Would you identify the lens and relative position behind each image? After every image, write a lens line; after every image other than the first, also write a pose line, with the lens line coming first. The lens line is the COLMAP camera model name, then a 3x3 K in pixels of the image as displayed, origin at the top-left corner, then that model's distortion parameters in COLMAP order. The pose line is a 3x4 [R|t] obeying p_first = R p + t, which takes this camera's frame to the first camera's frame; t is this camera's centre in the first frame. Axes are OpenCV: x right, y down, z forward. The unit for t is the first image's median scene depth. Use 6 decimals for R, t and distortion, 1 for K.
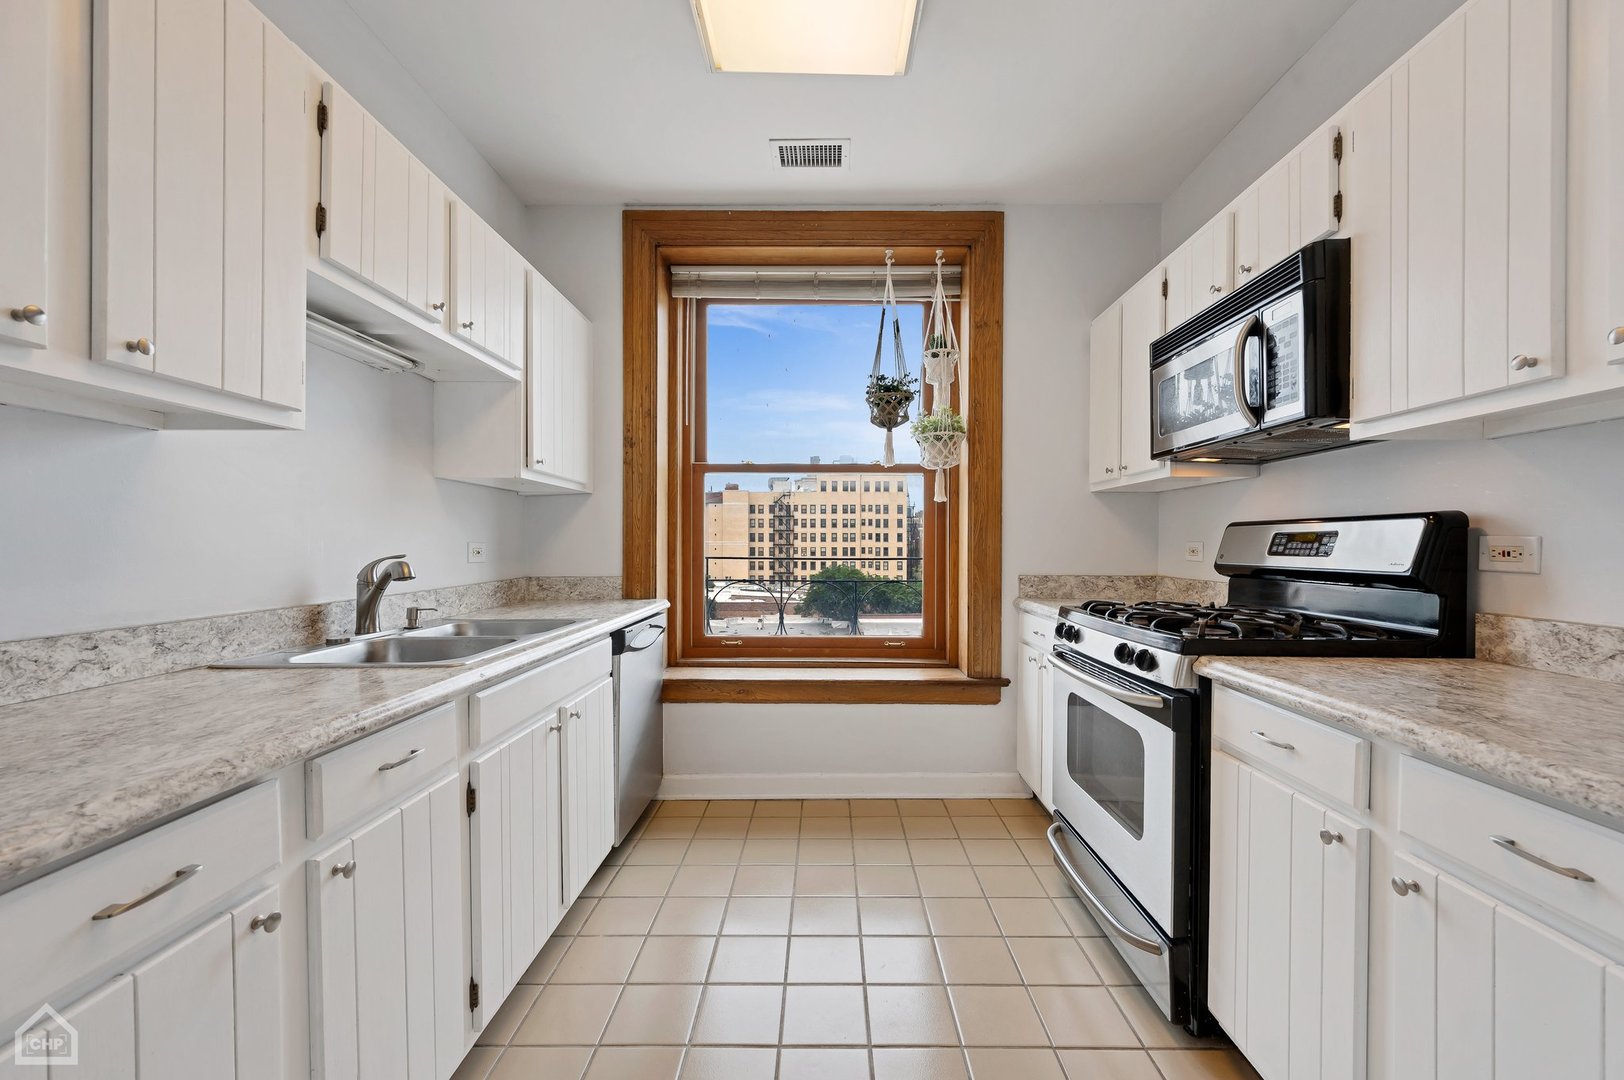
lens RADIAL K [[633.4, 0, 811.9], [0, 633.4, 548.1], [0, 0, 1]] dist [-0.003345, -0.000502]
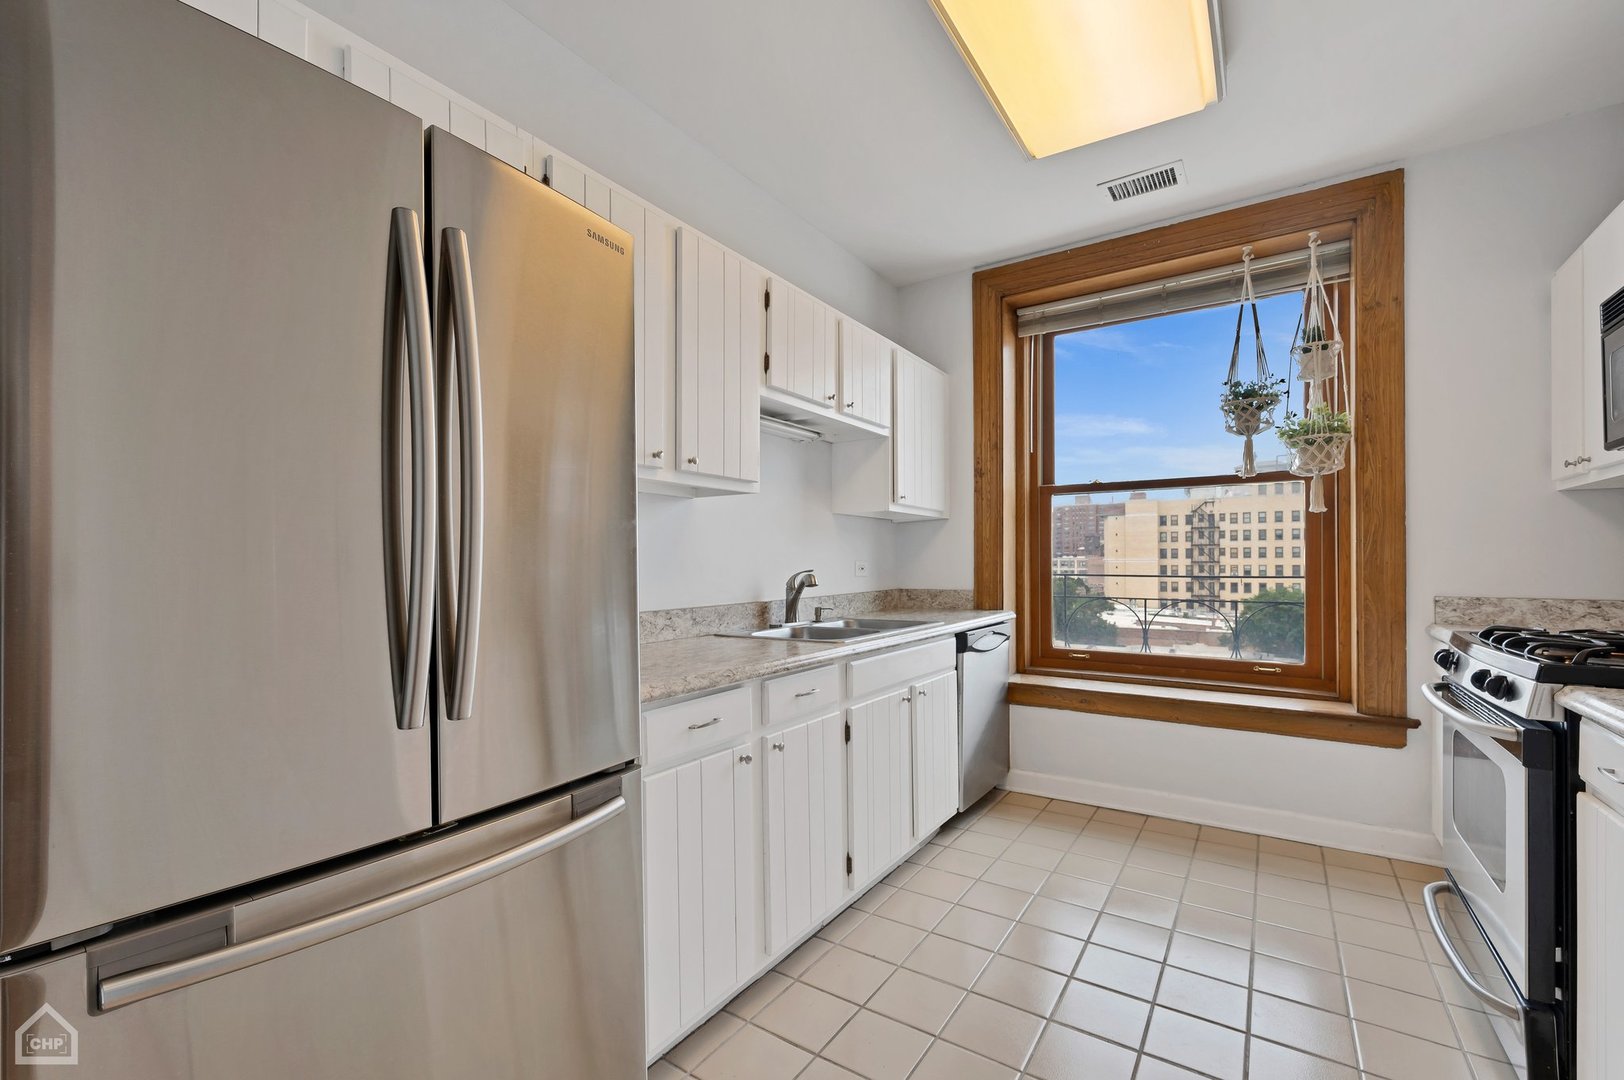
lens RADIAL K [[650.6, 0, 811.8], [0, 650.6, 564.4], [0, 0, 1]] dist [-0.002249, -0.000197]
pose [[0.832679, -0.002961, -0.553748, 0.137821], [0.001494, 0.999994, -0.003101, 0.002602], [0.553754, 0.001754, 0.832678, -0.185774]]
